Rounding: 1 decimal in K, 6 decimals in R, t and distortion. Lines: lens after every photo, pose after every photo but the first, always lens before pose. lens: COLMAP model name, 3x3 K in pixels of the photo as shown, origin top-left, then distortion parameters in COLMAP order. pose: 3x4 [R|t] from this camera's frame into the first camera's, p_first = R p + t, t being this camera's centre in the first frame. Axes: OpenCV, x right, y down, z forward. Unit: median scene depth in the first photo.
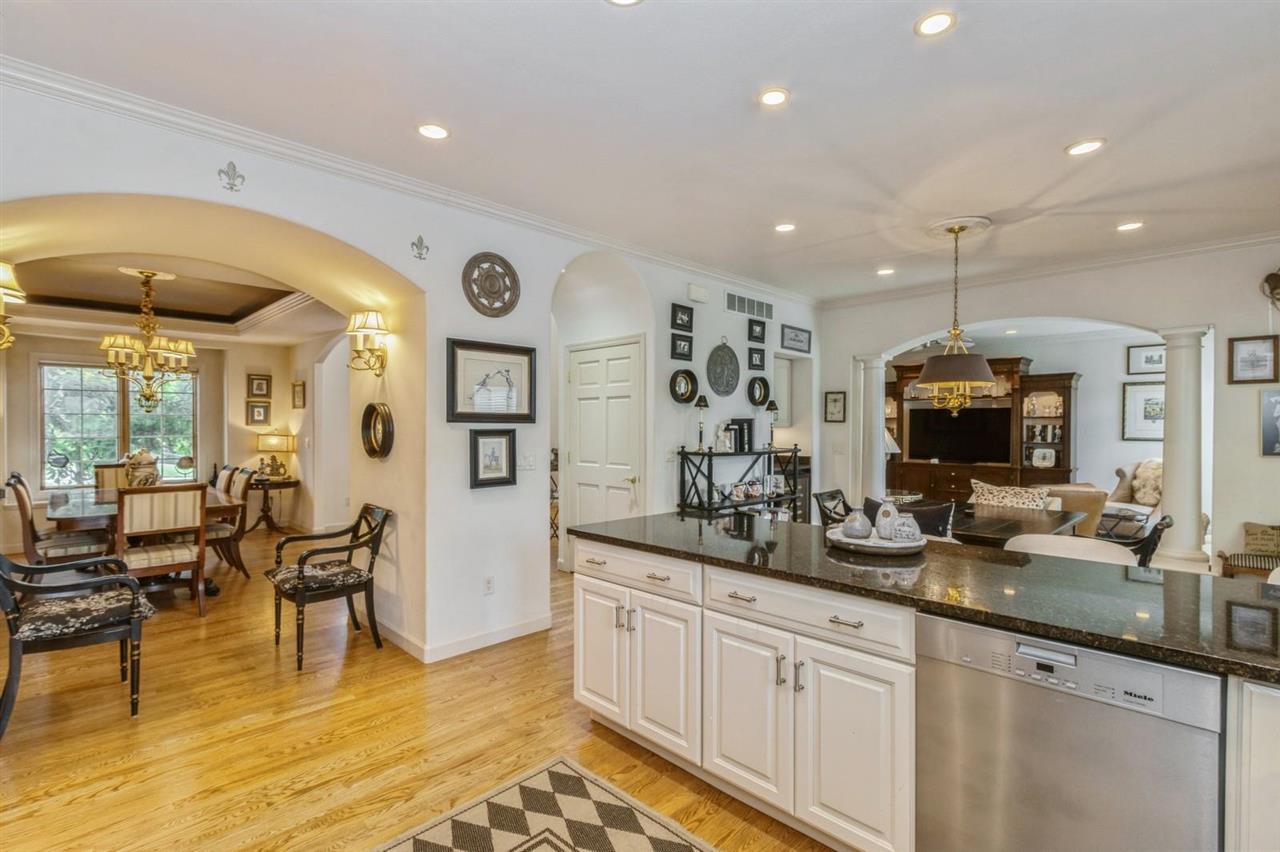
lens RADIAL K [[593.3, 0, 641.3], [0, 593.3, 427.3], [0, 0, 1]] dist [0.004182, -0.000618]
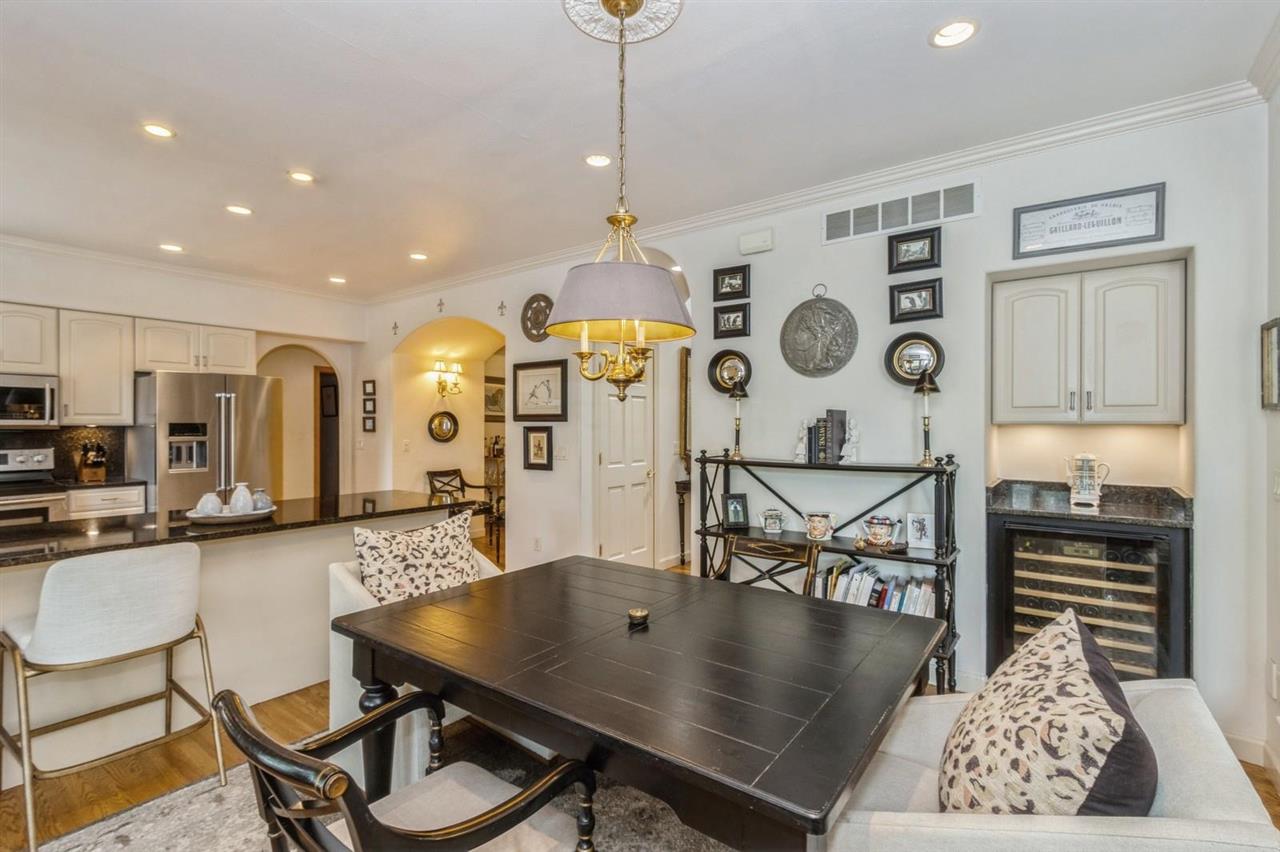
lens RADIAL K [[593.3, 0, 641.7], [0, 593.3, 425.3], [0, 0, 1]] dist [0.004182, -0.000618]
pose [[0.144814, -0.002796, -0.989455, 1.041760], [-0.002114, 0.999993, -0.003136, 0.003908], [0.989457, 0.002546, 0.144807, 0.985968]]
